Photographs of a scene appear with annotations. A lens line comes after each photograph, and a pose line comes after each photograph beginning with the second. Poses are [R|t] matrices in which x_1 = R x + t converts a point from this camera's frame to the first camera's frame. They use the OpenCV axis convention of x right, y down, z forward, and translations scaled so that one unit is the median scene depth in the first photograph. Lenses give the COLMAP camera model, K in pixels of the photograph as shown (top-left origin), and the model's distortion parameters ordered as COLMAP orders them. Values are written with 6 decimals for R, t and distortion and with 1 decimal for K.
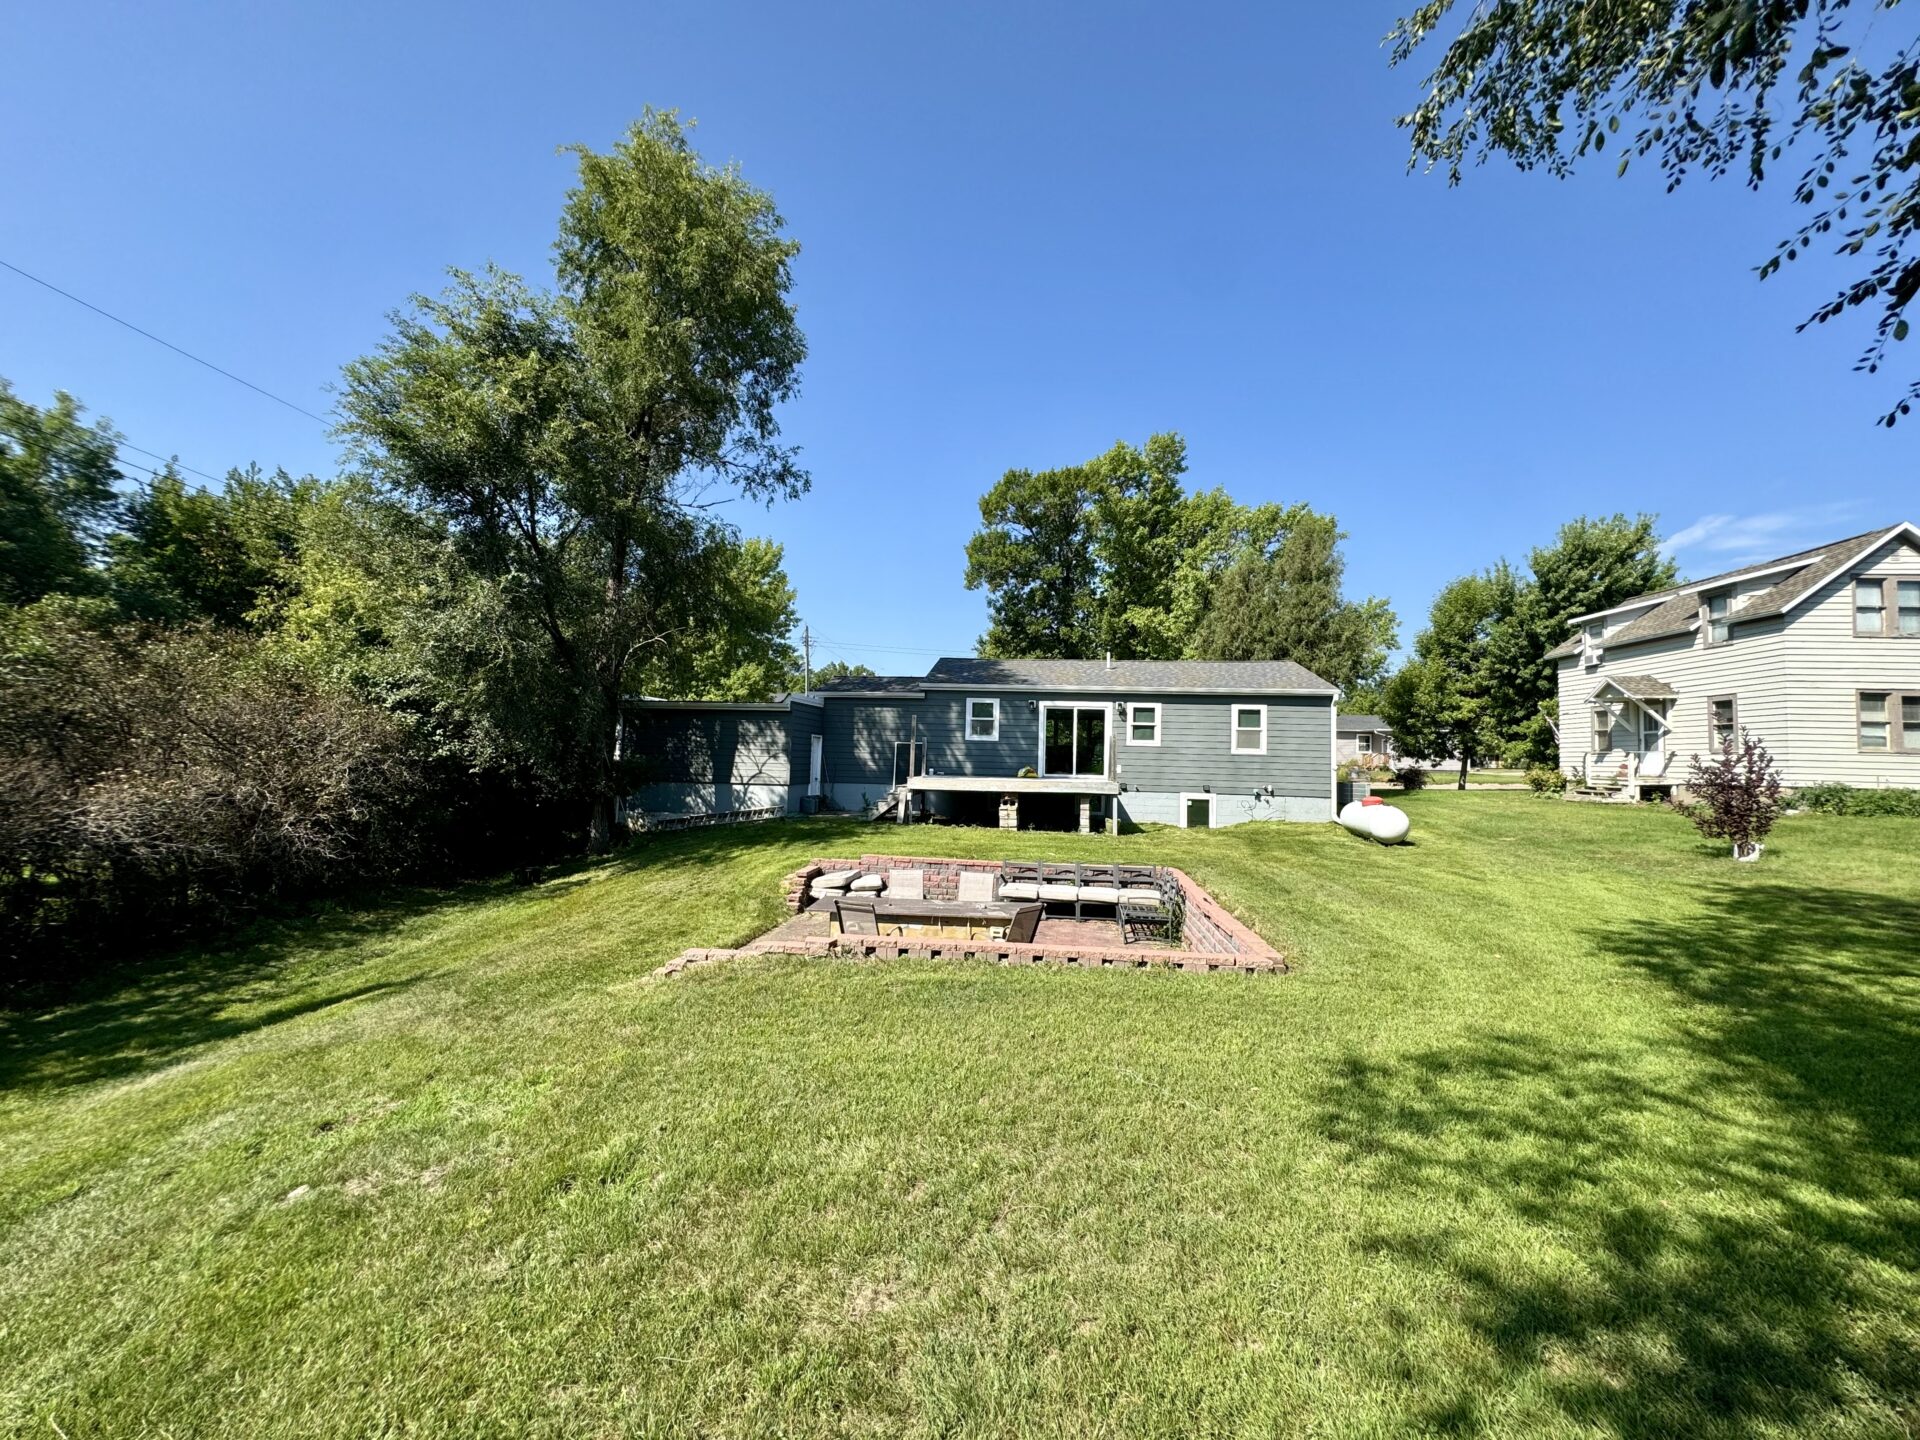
lens RADIAL K [[767.1, 0, 959.8], [0, 767.1, 719.6], [0, 0, 1]] dist [-0.002434, 0.000735]
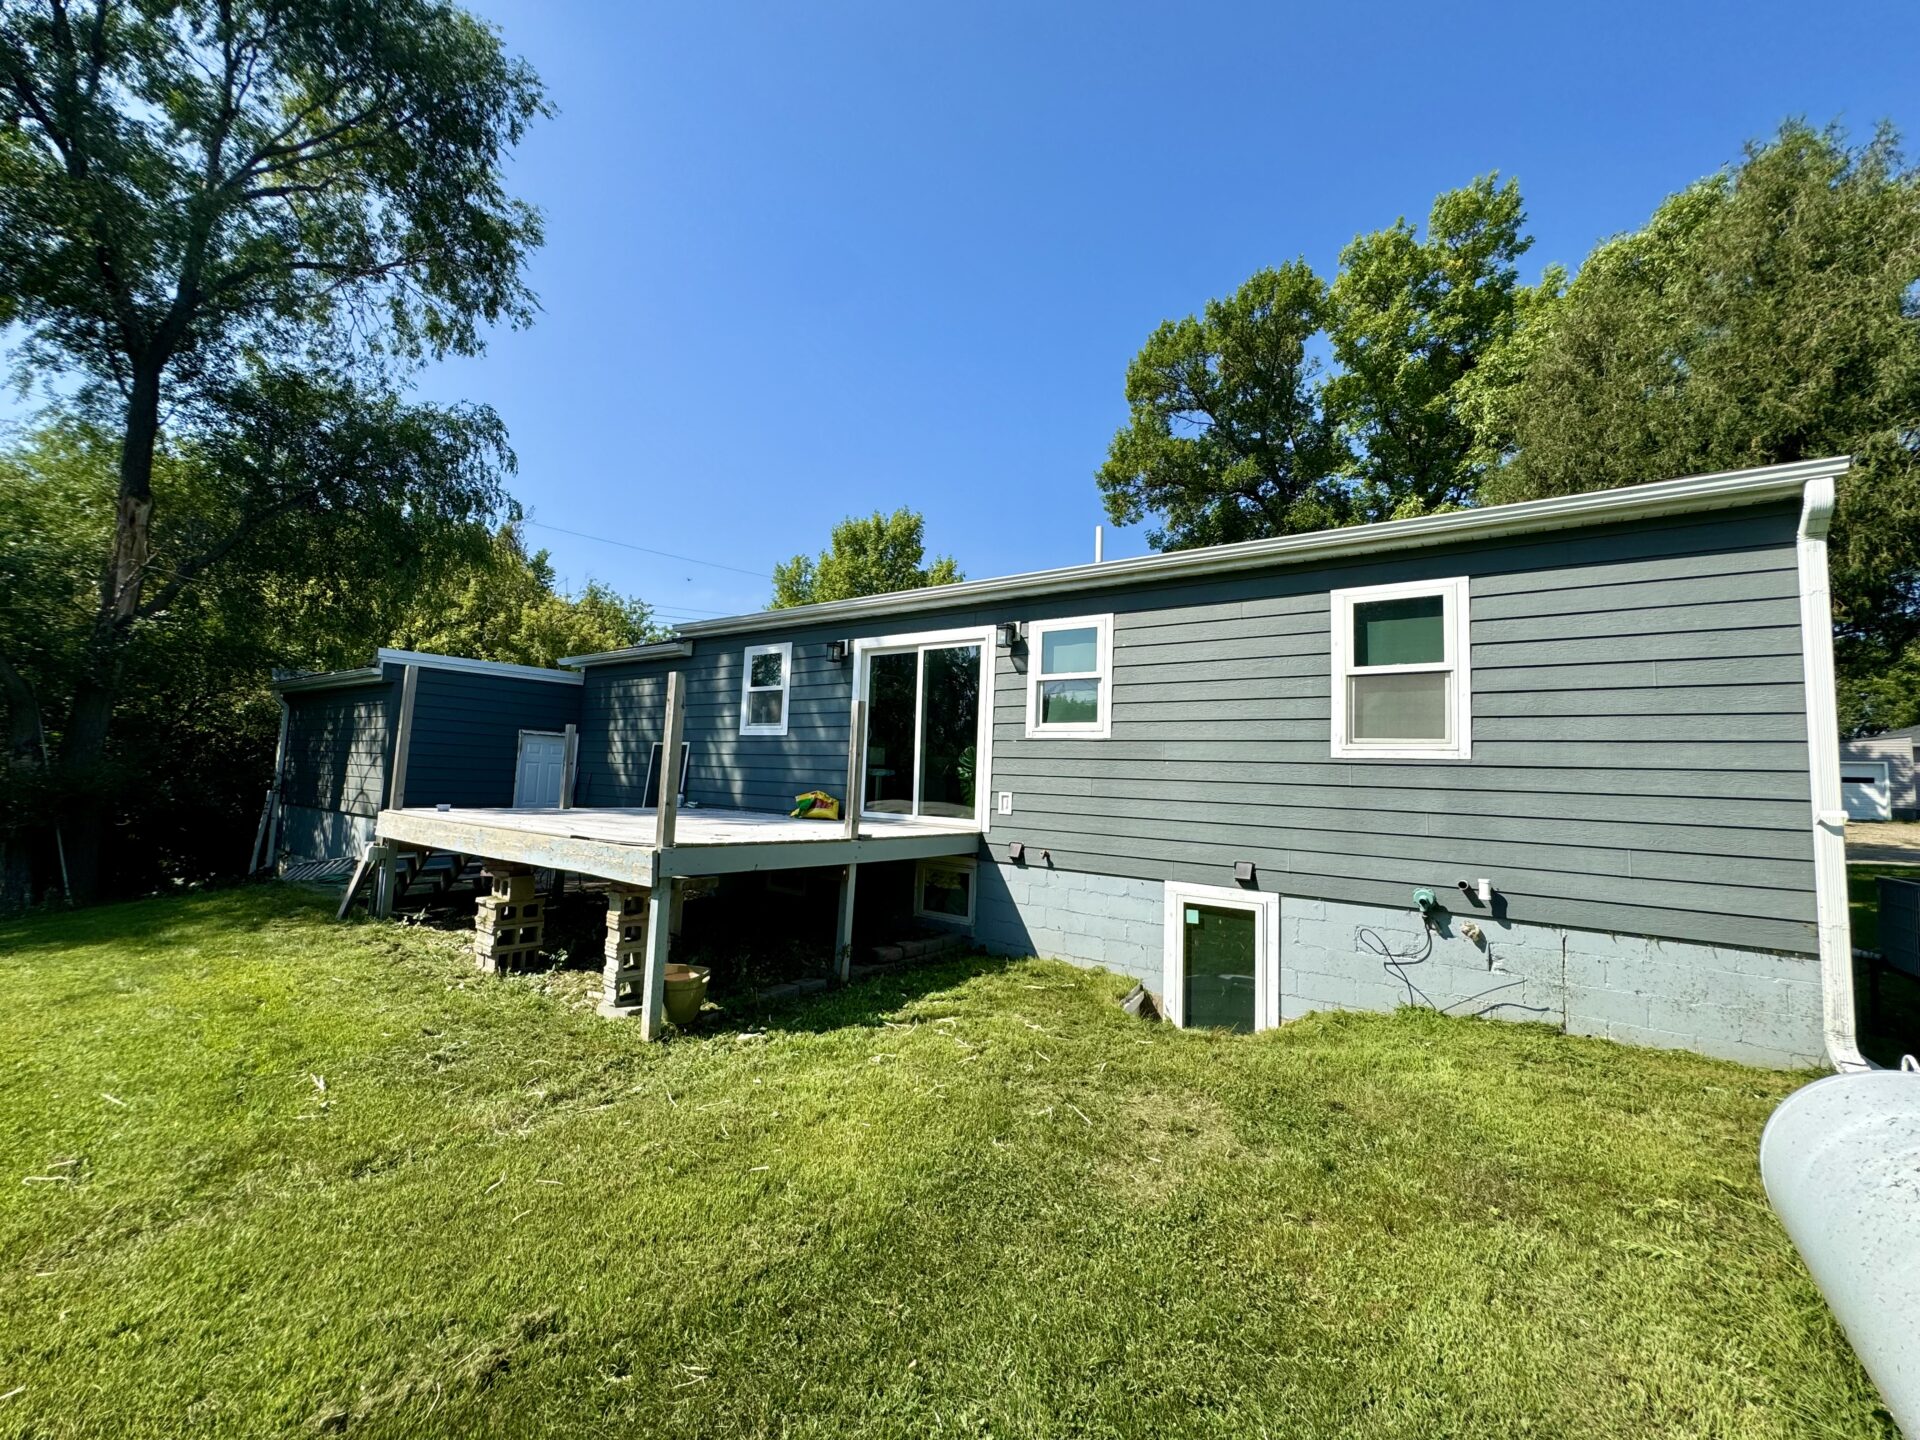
lens RADIAL K [[767.1, 0, 961.1], [0, 767.1, 711.3], [0, 0, 1]] dist [-0.002434, 0.000735]
pose [[0.874567, -0.036842, -0.483503, 0.362360], [0.013936, 0.998607, -0.050885, 0.038694], [0.484705, 0.037764, 0.873862, 0.659100]]
